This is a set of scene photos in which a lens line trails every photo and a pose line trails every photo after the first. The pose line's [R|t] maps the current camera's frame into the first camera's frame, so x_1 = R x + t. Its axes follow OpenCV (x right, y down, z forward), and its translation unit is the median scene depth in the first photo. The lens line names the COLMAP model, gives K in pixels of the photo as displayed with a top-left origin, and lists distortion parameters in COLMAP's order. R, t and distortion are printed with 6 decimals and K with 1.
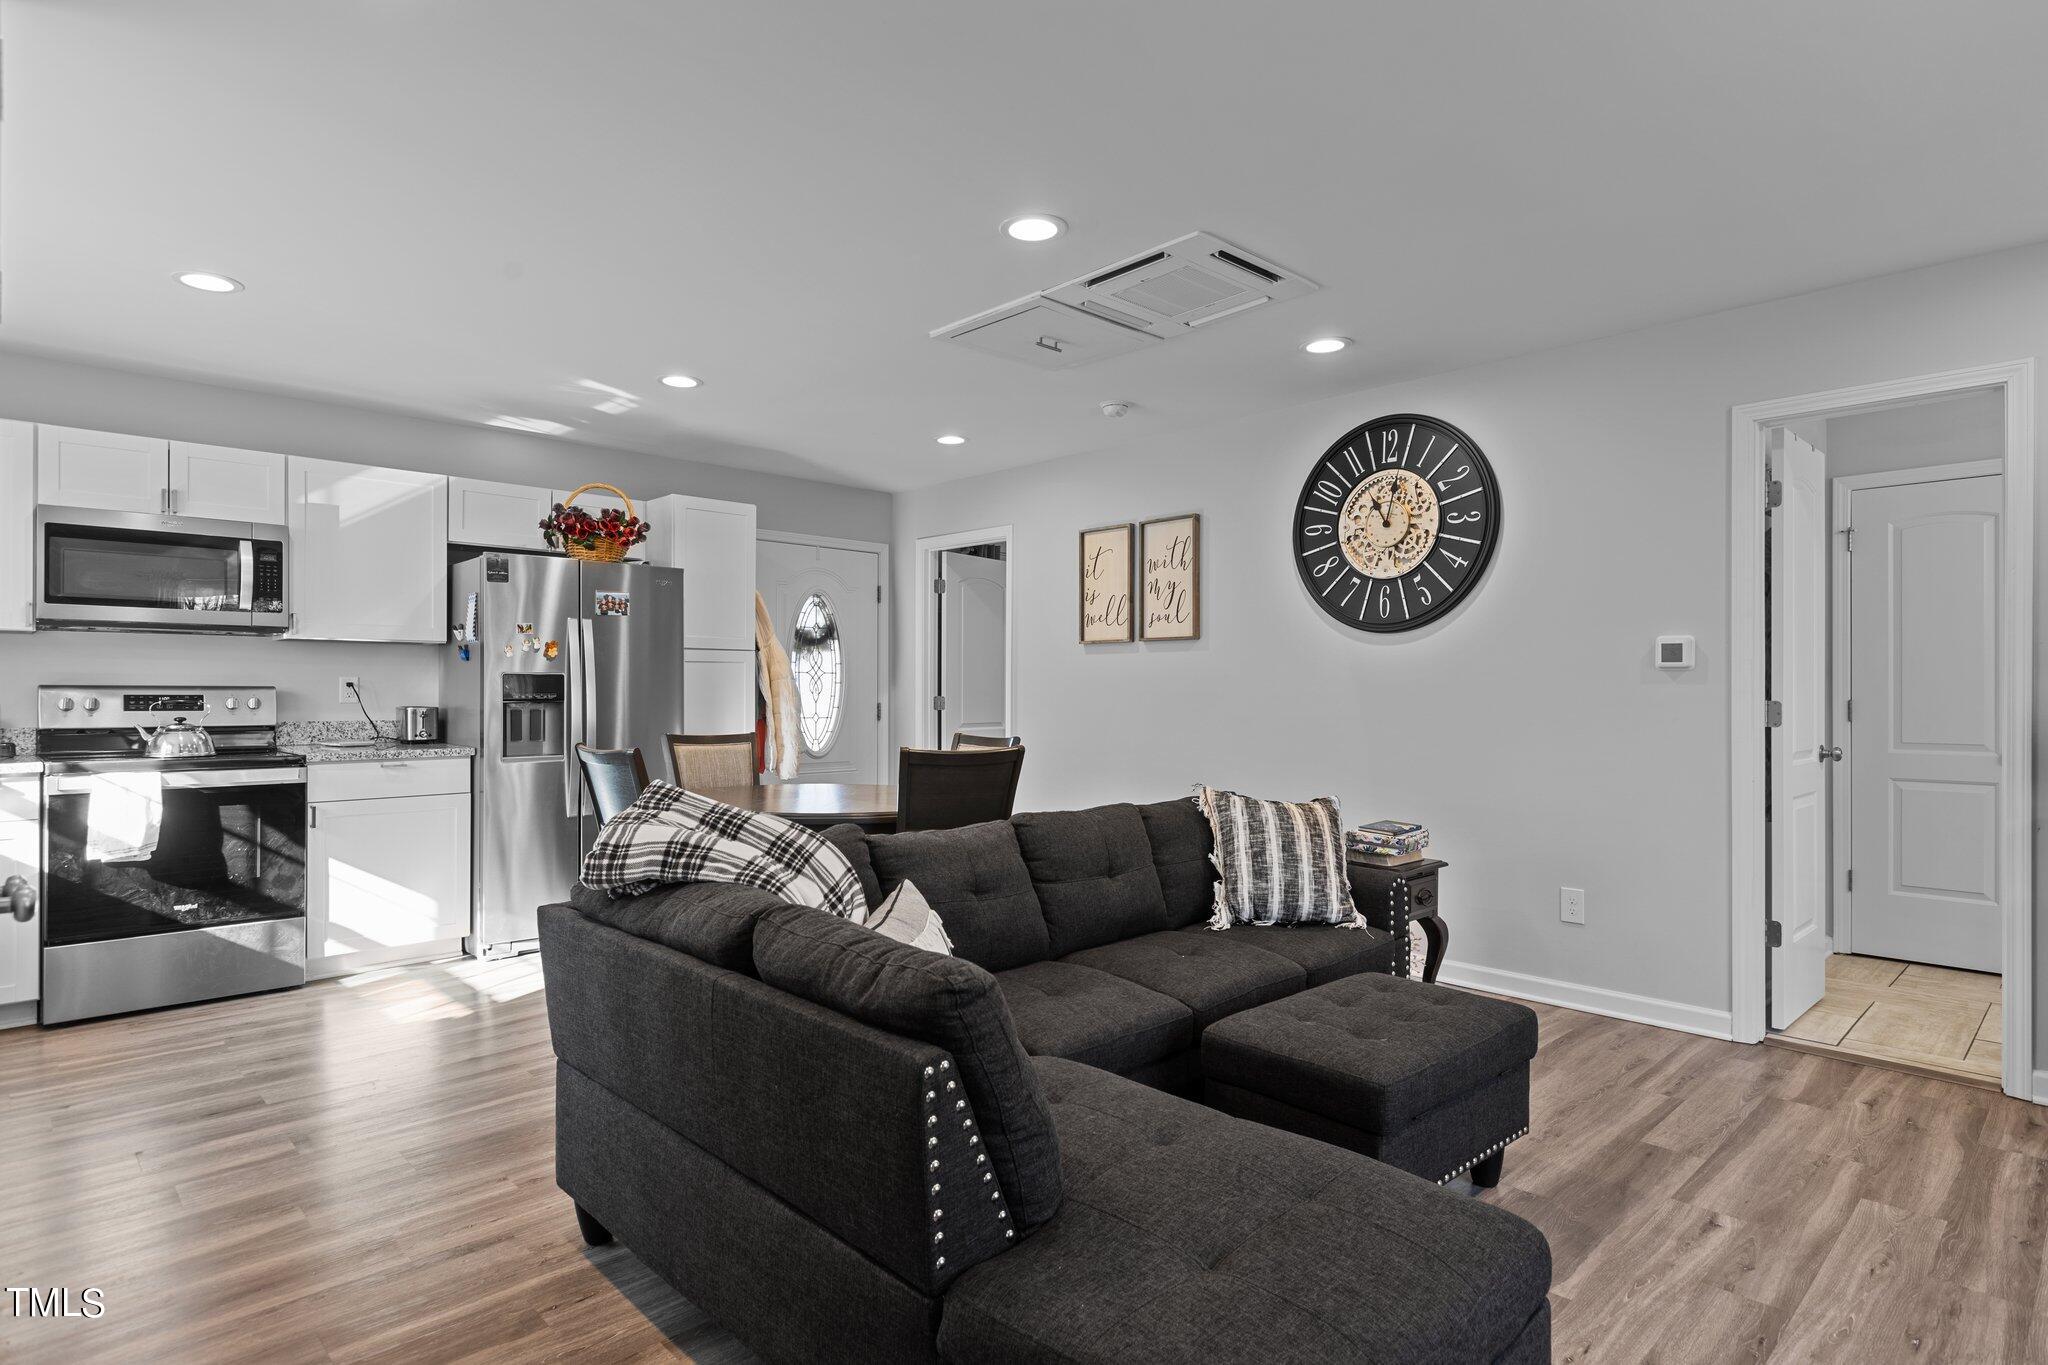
lens RADIAL K [[1084.7, 0, 1011.2], [0, 1084.7, 687.0], [0, 0, 1]] dist [0.000291, 0.000956]
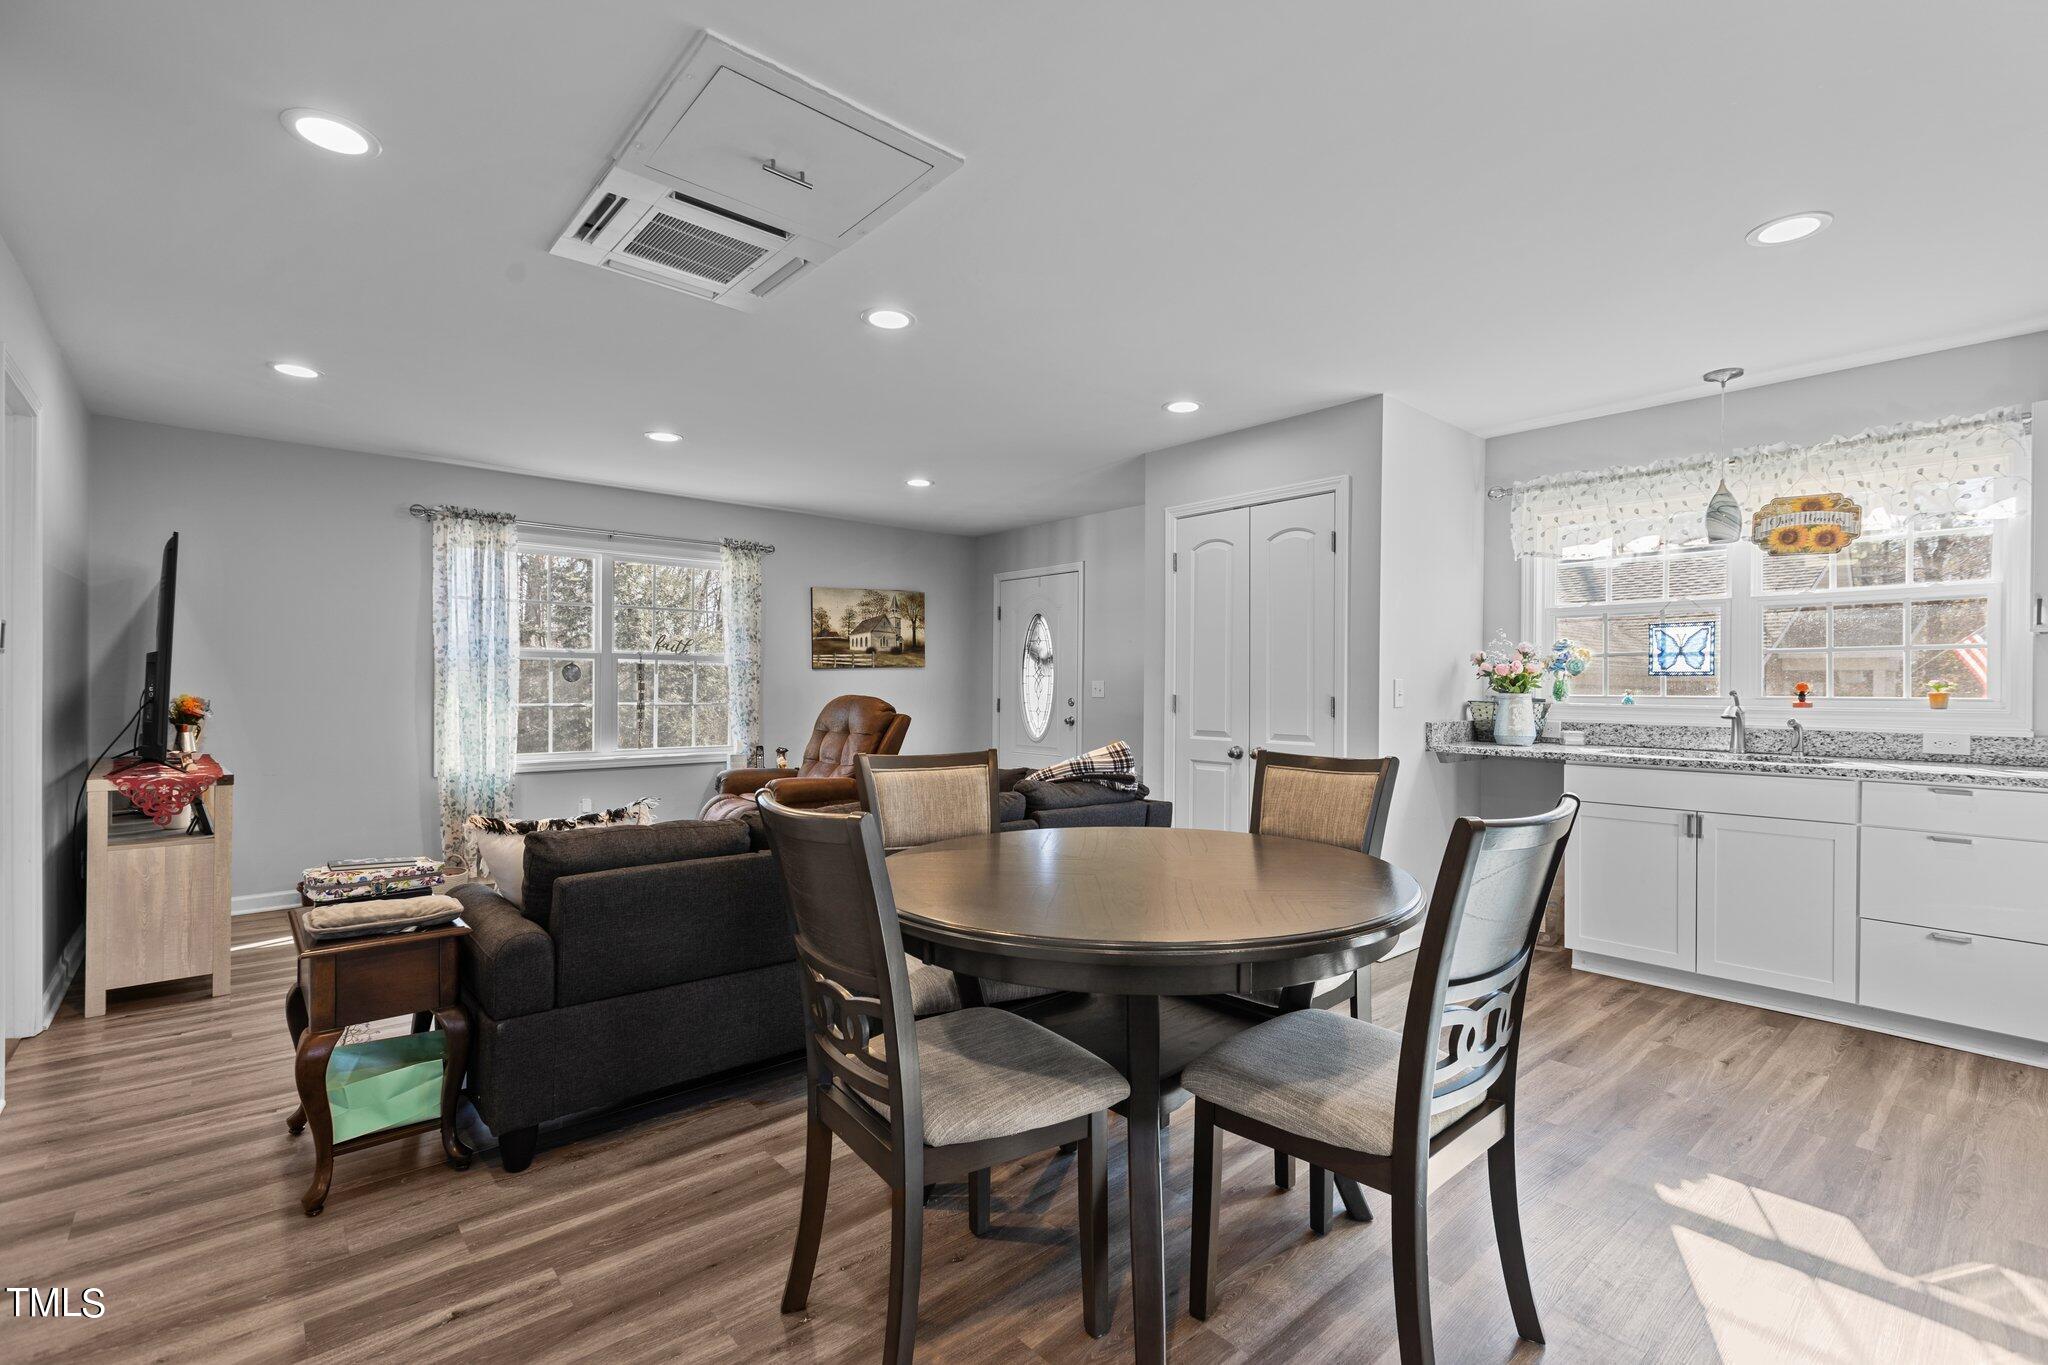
lens RADIAL K [[918.8, 0, 1024.0], [0, 918.8, 682.5], [0, 0, 1]] dist [0.002091, 0.000208]
pose [[-0.999165, -0.005384, 0.040498, -0.122230], [-0.005732, 0.999948, -0.008474, 0.001534], [-0.040450, -0.008699, -0.999144, 1.381963]]
